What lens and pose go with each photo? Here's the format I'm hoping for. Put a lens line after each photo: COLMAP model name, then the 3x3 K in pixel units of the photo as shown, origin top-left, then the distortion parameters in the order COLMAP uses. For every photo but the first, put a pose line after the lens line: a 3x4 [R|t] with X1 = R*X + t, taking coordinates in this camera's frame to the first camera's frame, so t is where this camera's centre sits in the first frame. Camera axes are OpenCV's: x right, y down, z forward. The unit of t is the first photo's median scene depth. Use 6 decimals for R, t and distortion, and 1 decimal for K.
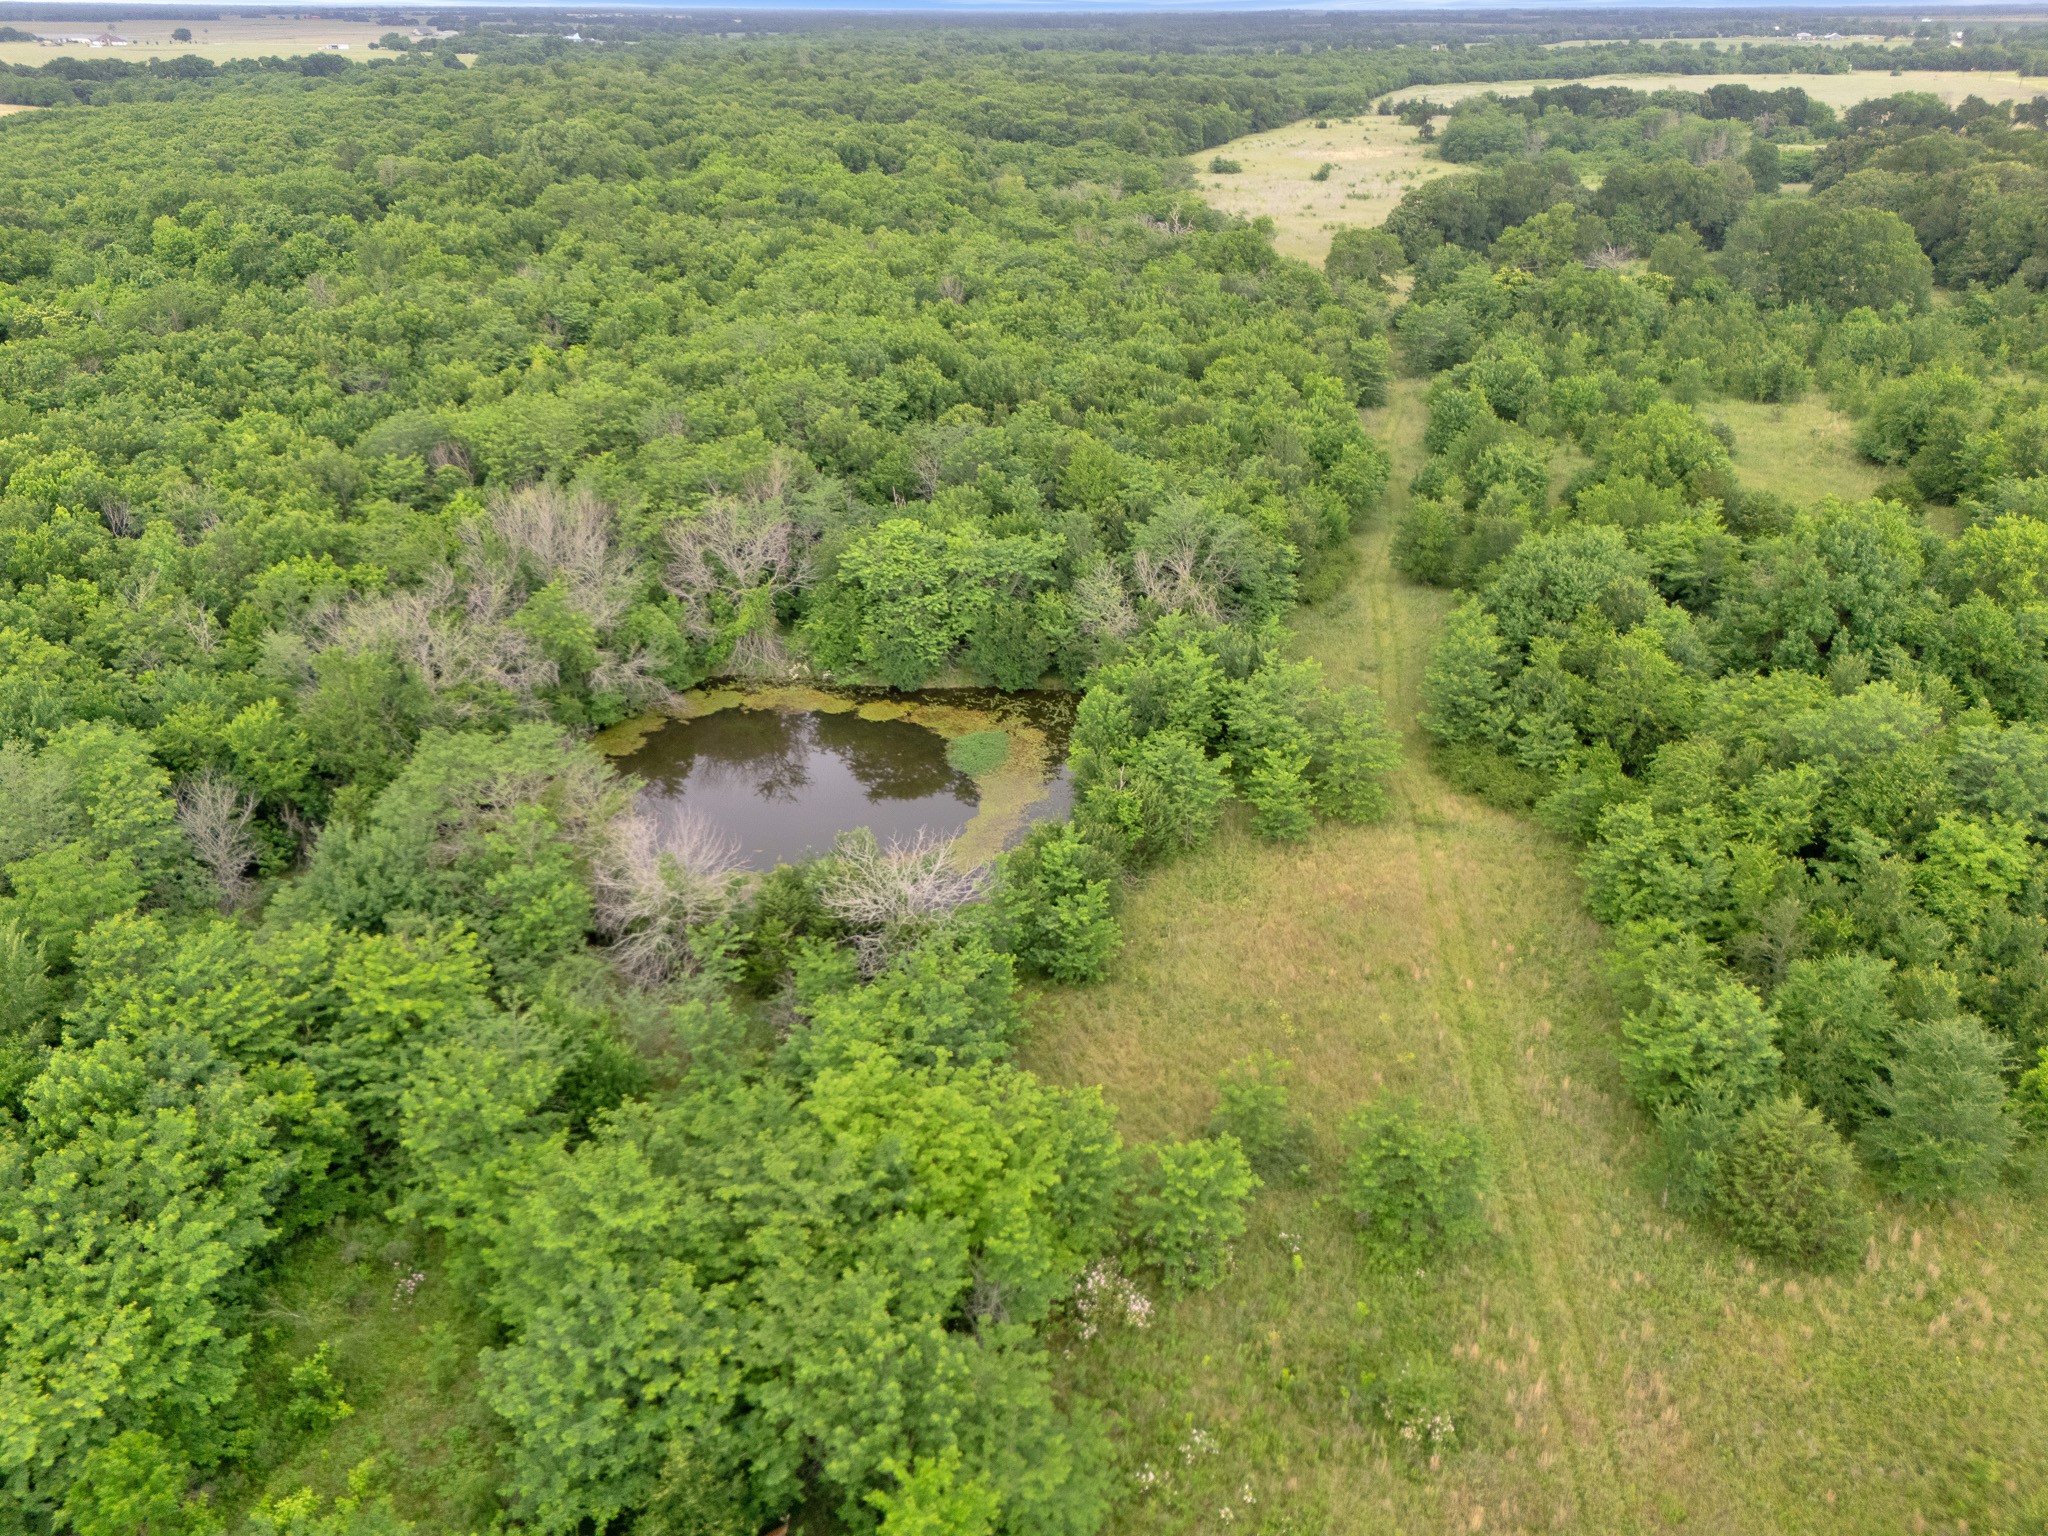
lens RADIAL K [[1499.3, 0, 1027.6], [0, 1499.3, 781.6], [0, 0, 1]] dist [0.065910, -0.059015]
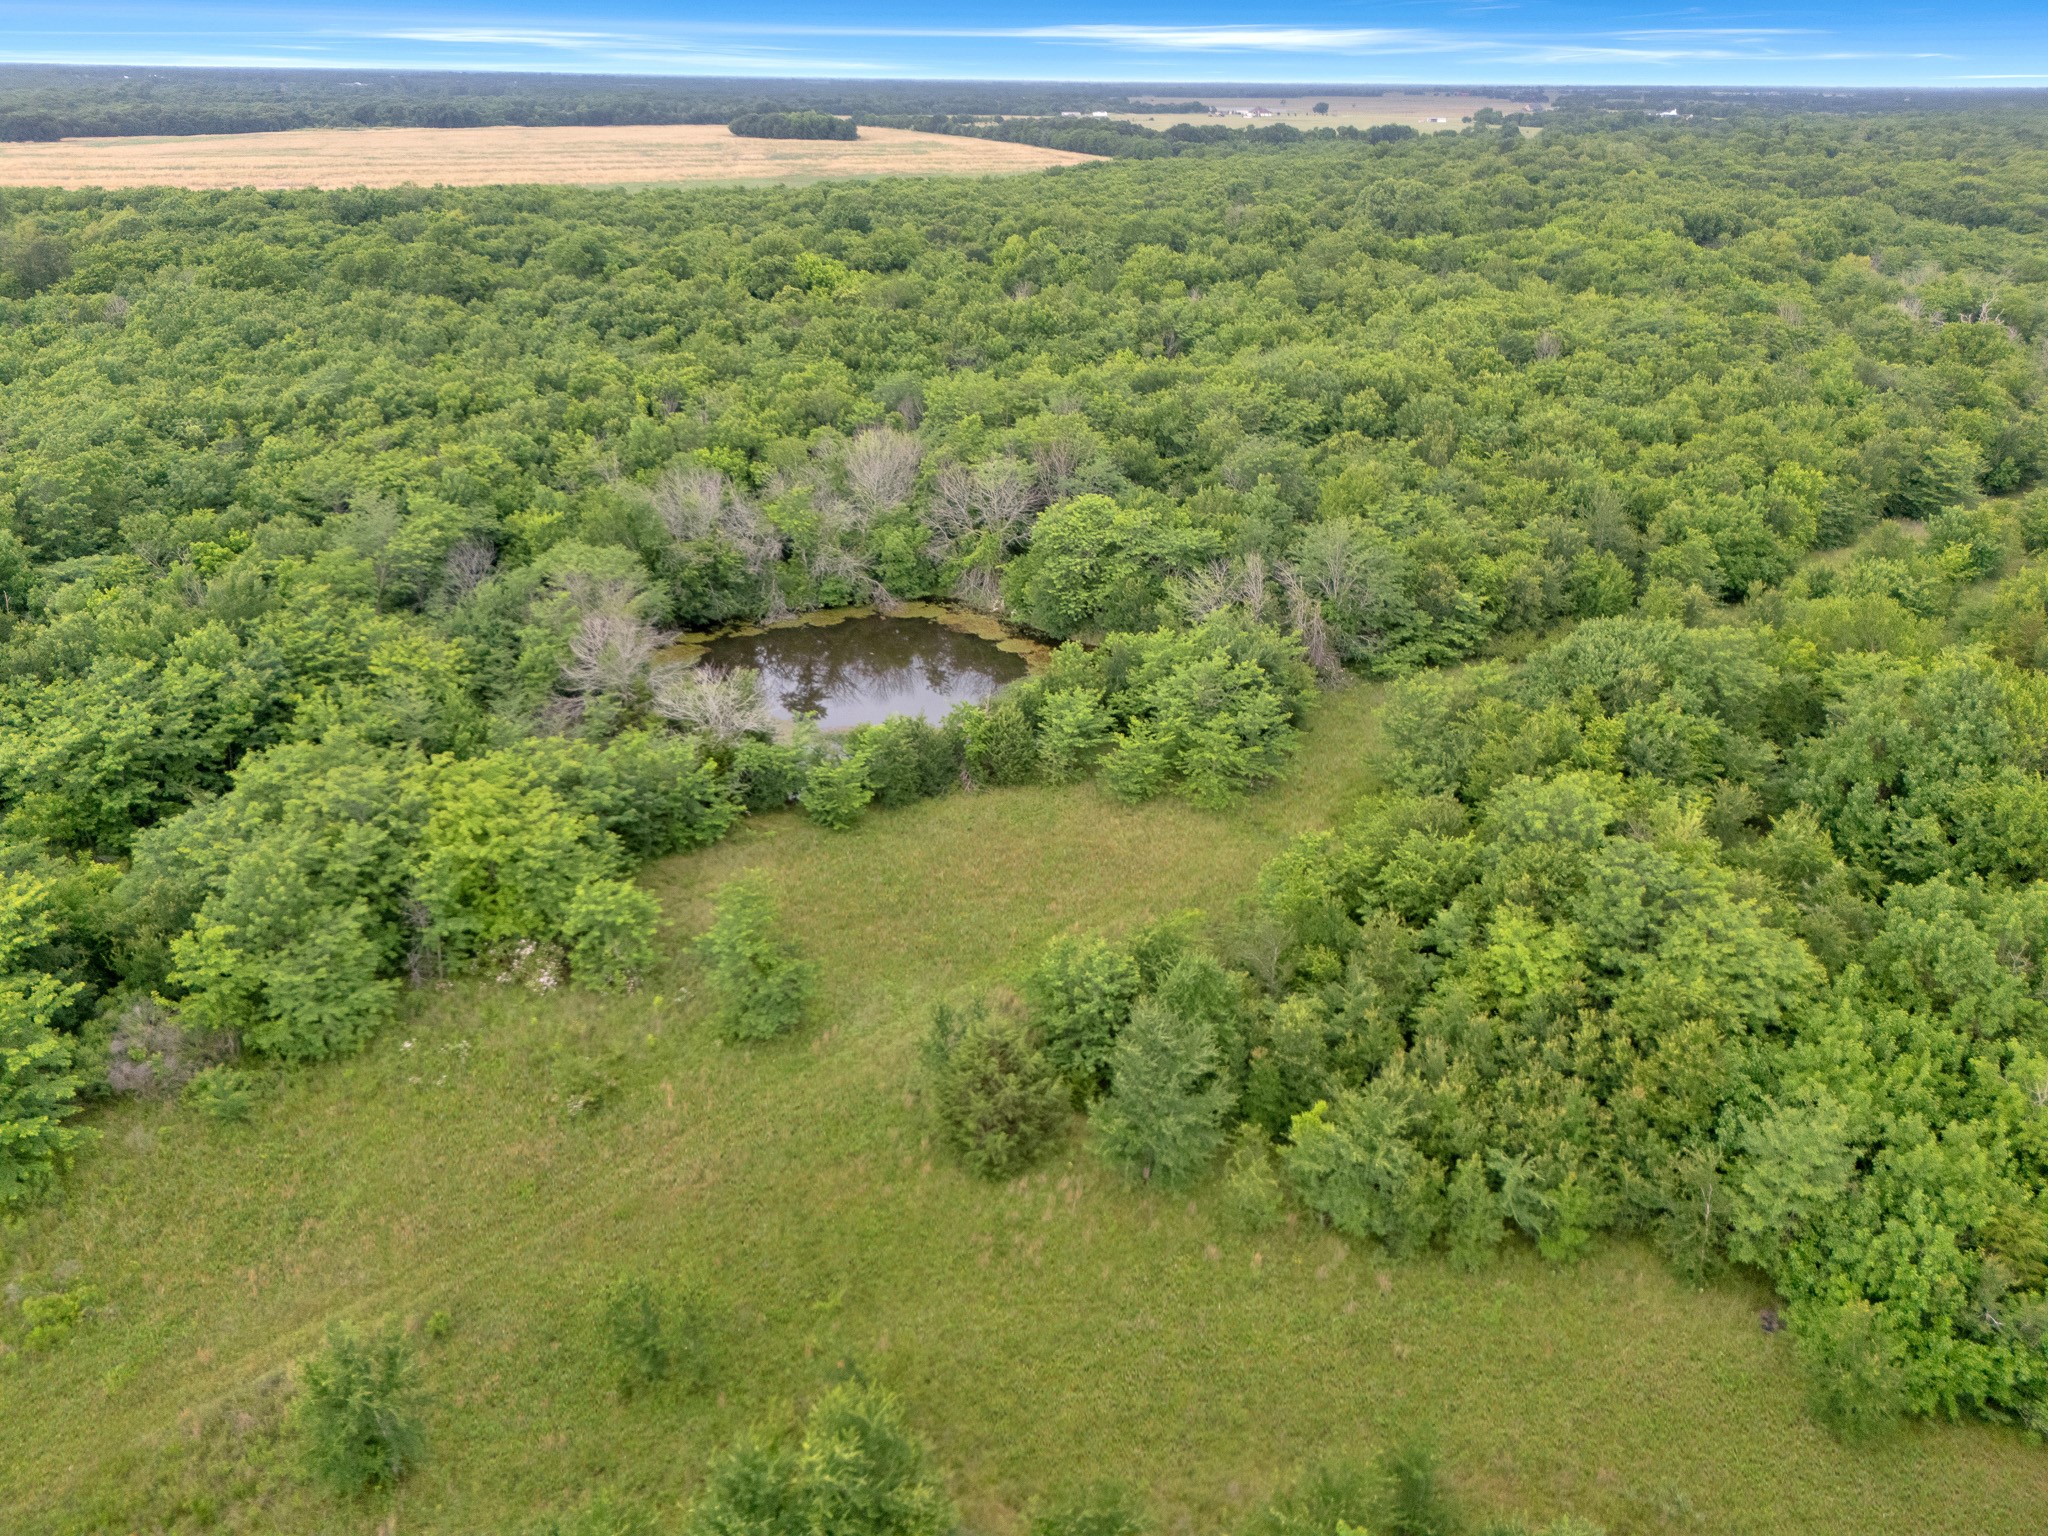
lens RADIAL K [[1499.3, 0, 1017.0], [0, 1499.3, 773.9], [0, 0, 1]] dist [0.065910, -0.059015]
pose [[0.780416, 0.267793, -0.565011, 0.199768], [-0.293441, 0.954810, 0.047228, -0.002483], [0.552126, 0.128940, 0.823730, 0.018304]]
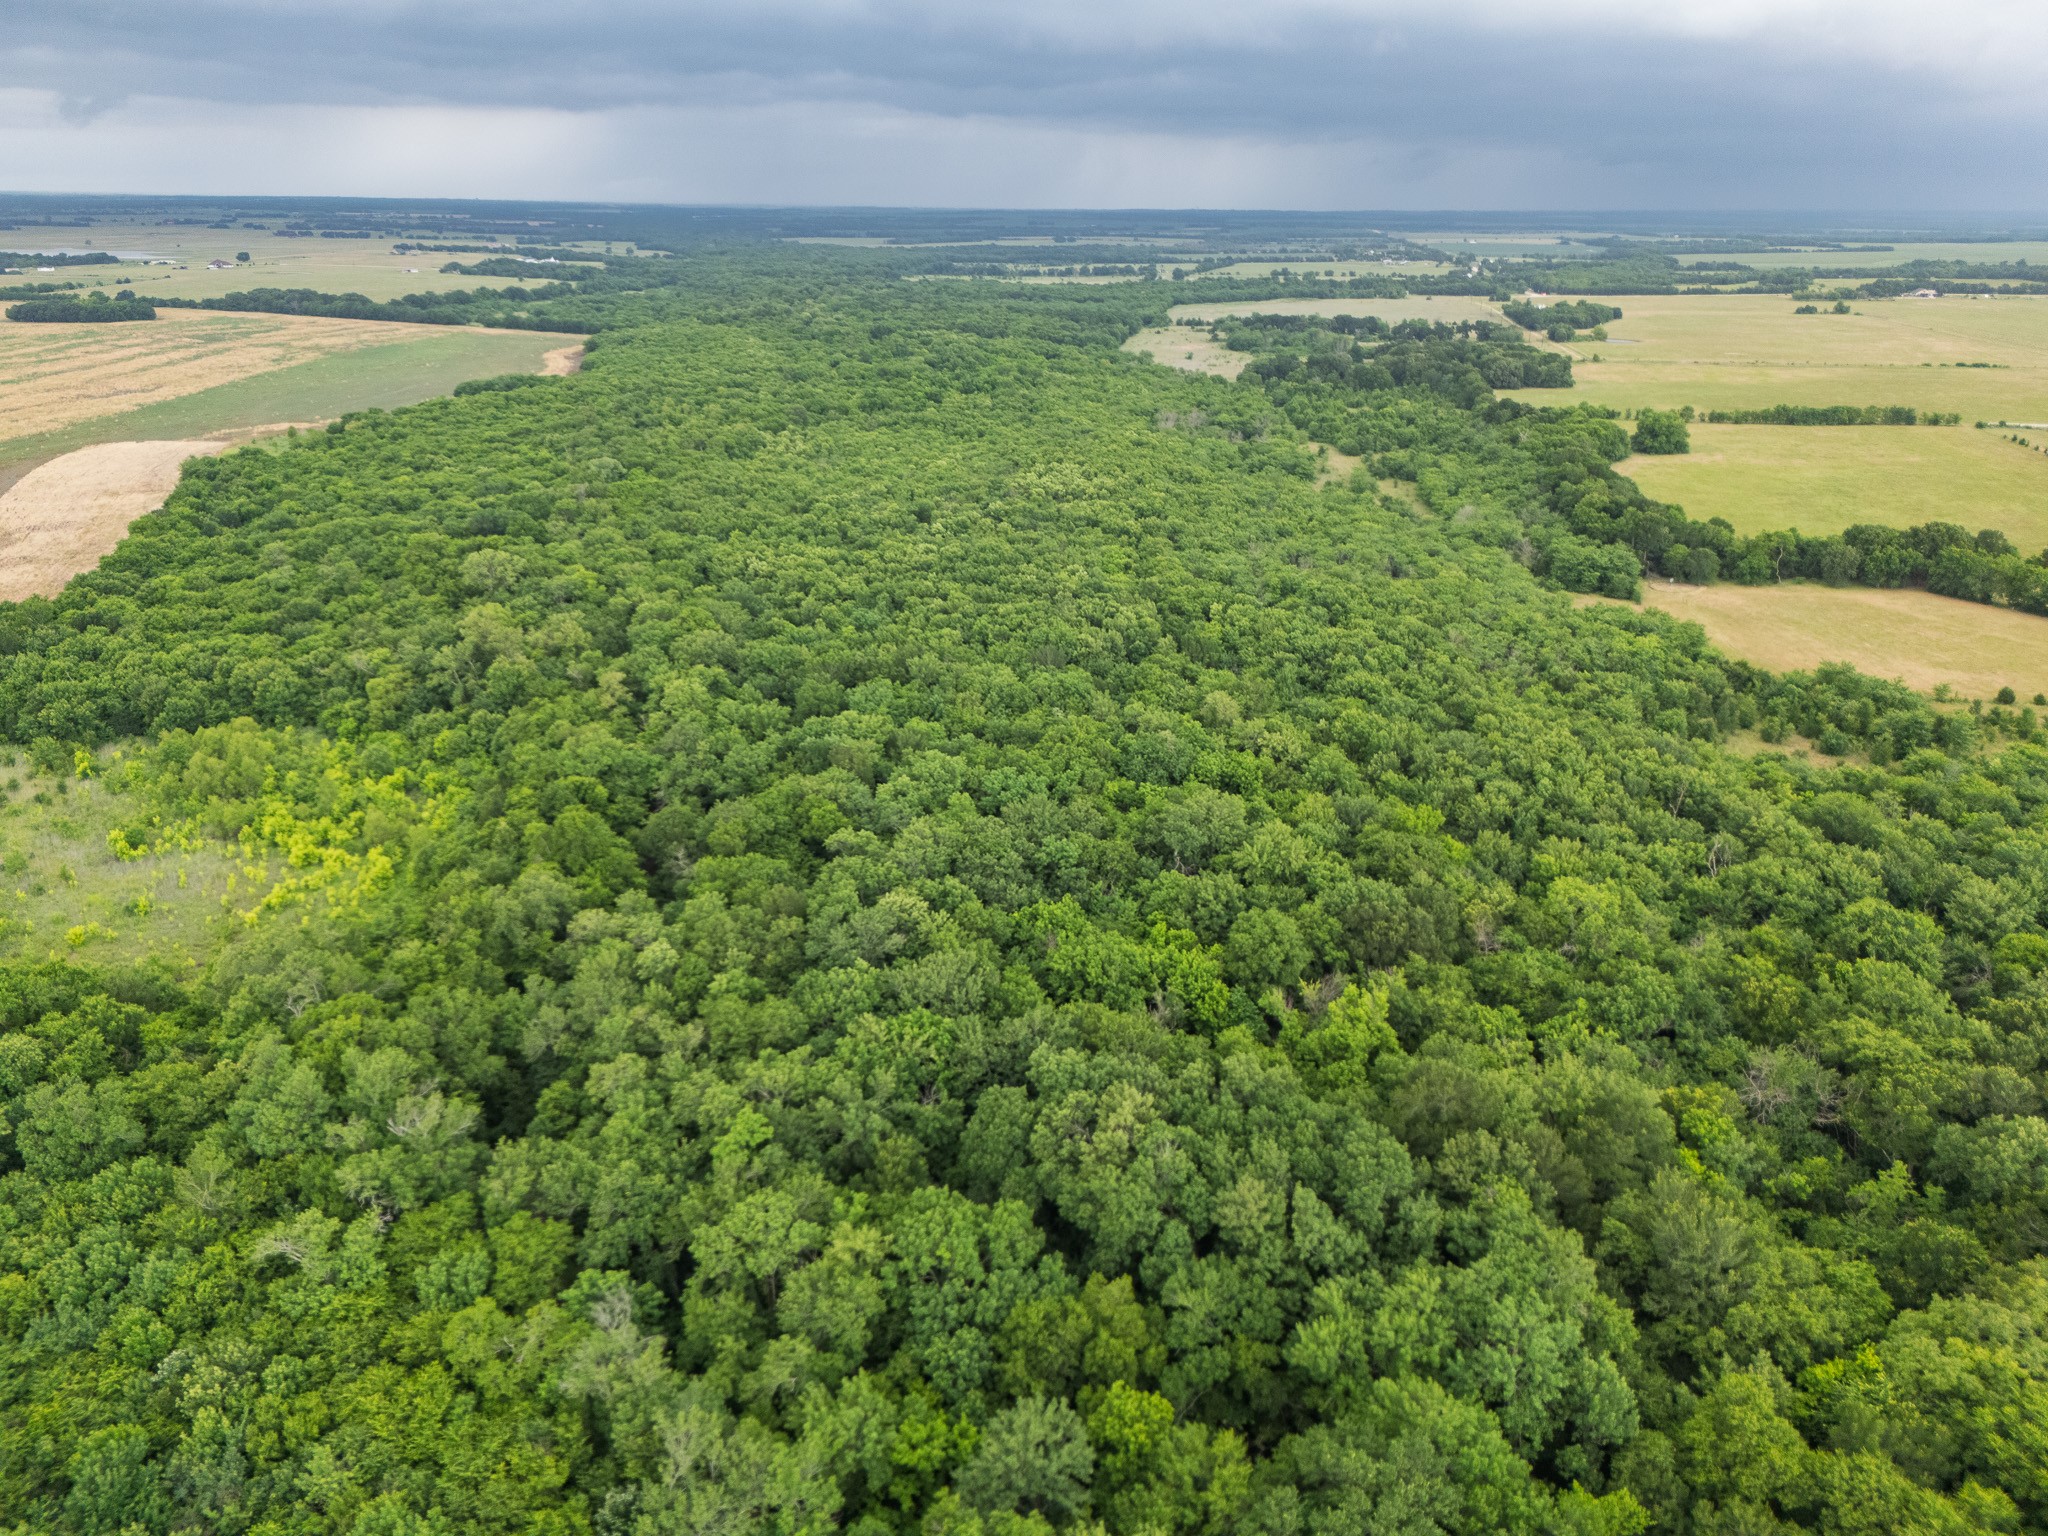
lens RADIAL K [[1499.3, 0, 1025.5], [0, 1499.3, 773.4], [0, 0, 1]] dist [0.065910, -0.059015]
pose [[0.980516, -0.061829, 0.186456, -0.760564], [0.081261, 0.991820, -0.098437, 0.656258], [-0.178845, 0.111670, 0.977519, -1.699527]]
